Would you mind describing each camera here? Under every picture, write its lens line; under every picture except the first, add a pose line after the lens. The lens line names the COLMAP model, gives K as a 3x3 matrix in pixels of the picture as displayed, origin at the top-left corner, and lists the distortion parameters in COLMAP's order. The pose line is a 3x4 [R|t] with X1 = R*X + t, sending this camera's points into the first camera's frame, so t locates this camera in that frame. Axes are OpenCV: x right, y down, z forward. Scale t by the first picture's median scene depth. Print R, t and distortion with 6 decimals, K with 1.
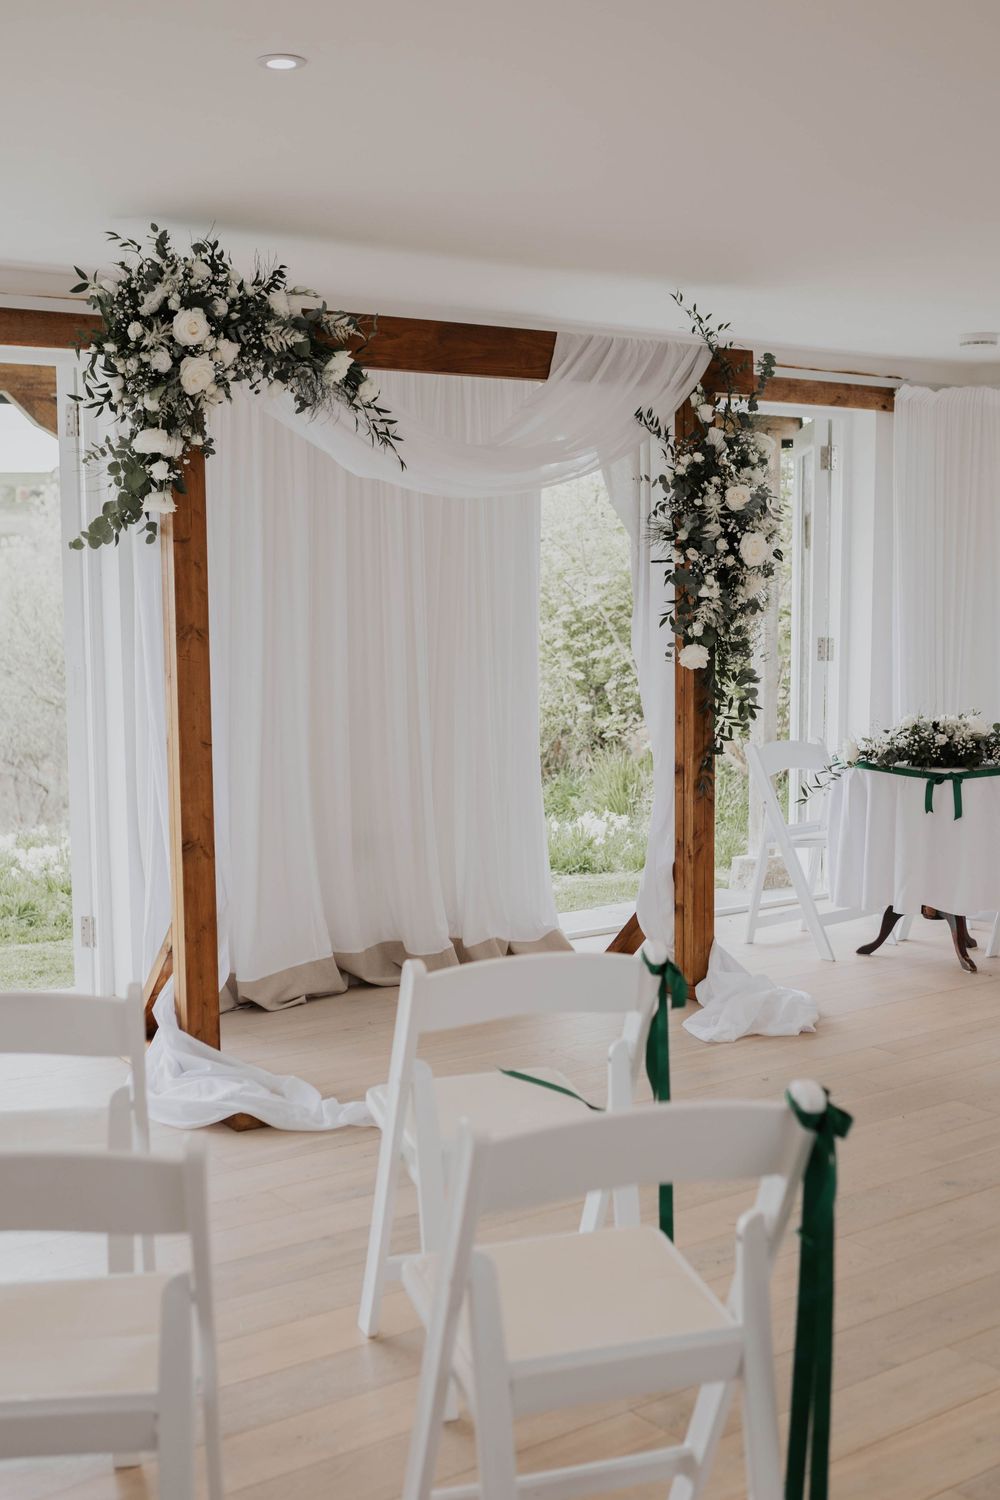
lens RADIAL K [[1760.3, 0, 500.0], [0, 1760.3, 750.0], [0, 0, 1]] dist [0.013705, 0.011445]
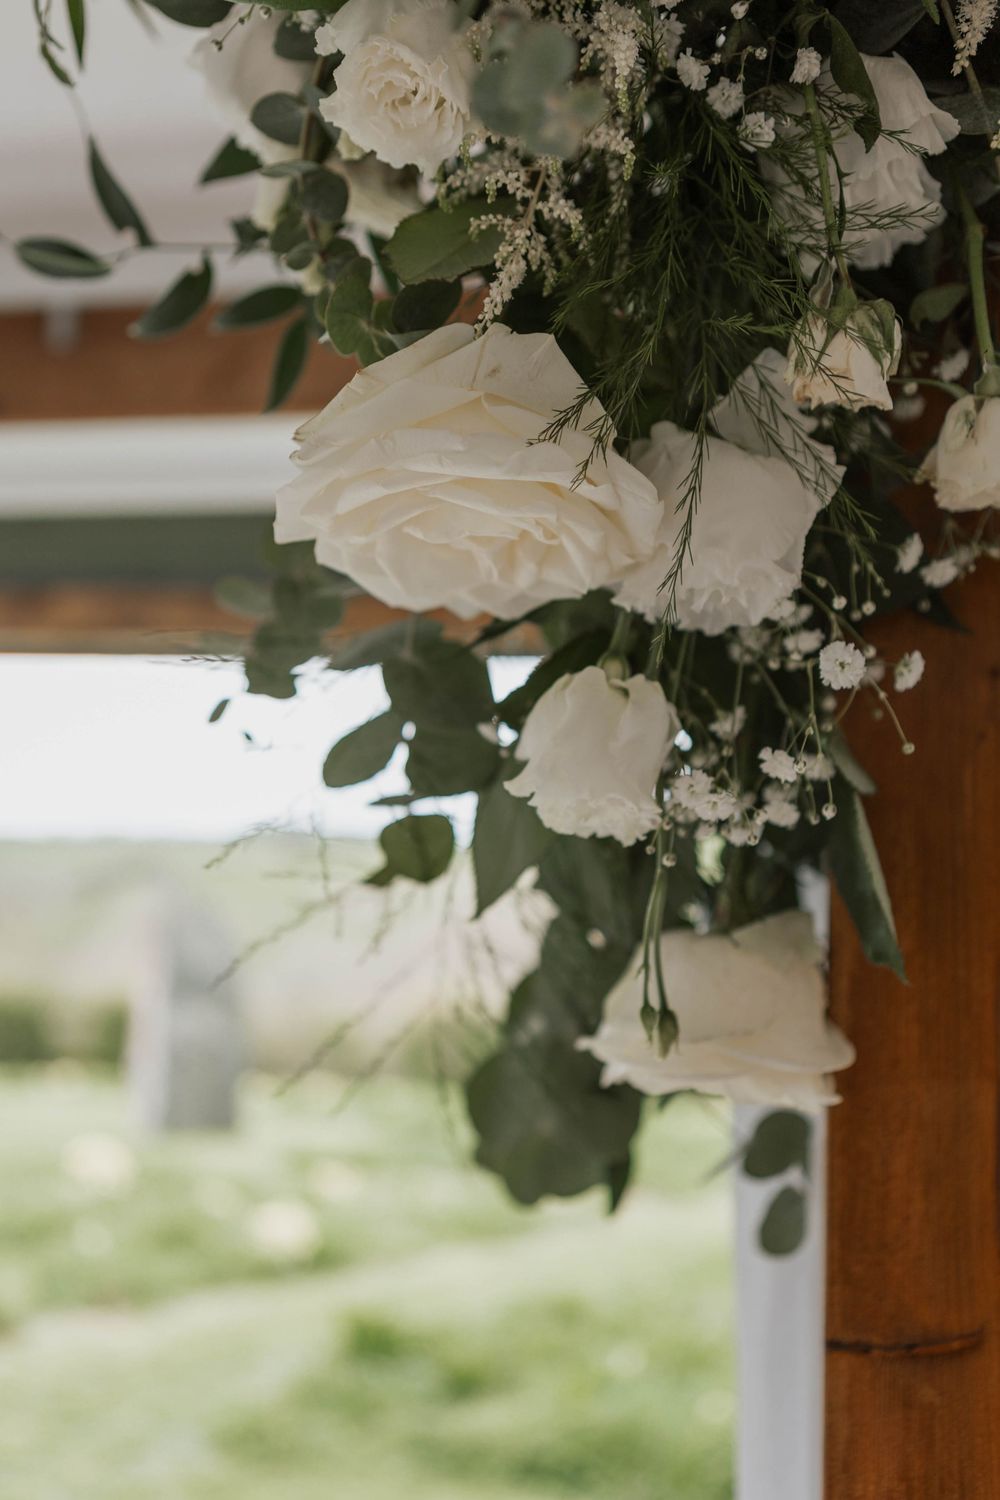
lens RADIAL K [[1278.1, 0, 500.0], [0, 1278.1, 750.0], [0, 0, 1]] dist [-0.006636, -0.001751]
pose [[0.688554, -0.031711, -0.724492, -0.117267], [-0.095422, 0.986395, -0.133863, -0.123821], [0.718880, 0.161305, 0.676160, 0.787774]]
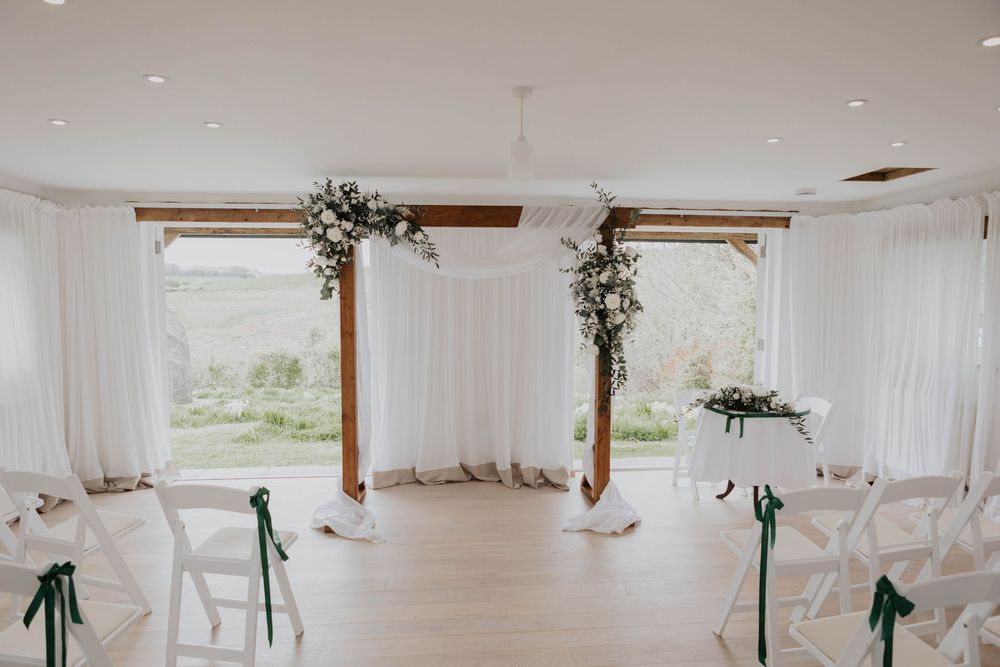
lens RADIAL K [[697.7, 0, 500.0], [0, 697.7, 333.5], [0, 0, 1]] dist [-0.006744, 0.003581]
pose [[0.860578, 0.036428, -0.508014, 0.460090], [-0.055259, 0.998229, -0.022029, -0.049265], [0.506312, 0.047030, 0.861067, 0.207292]]
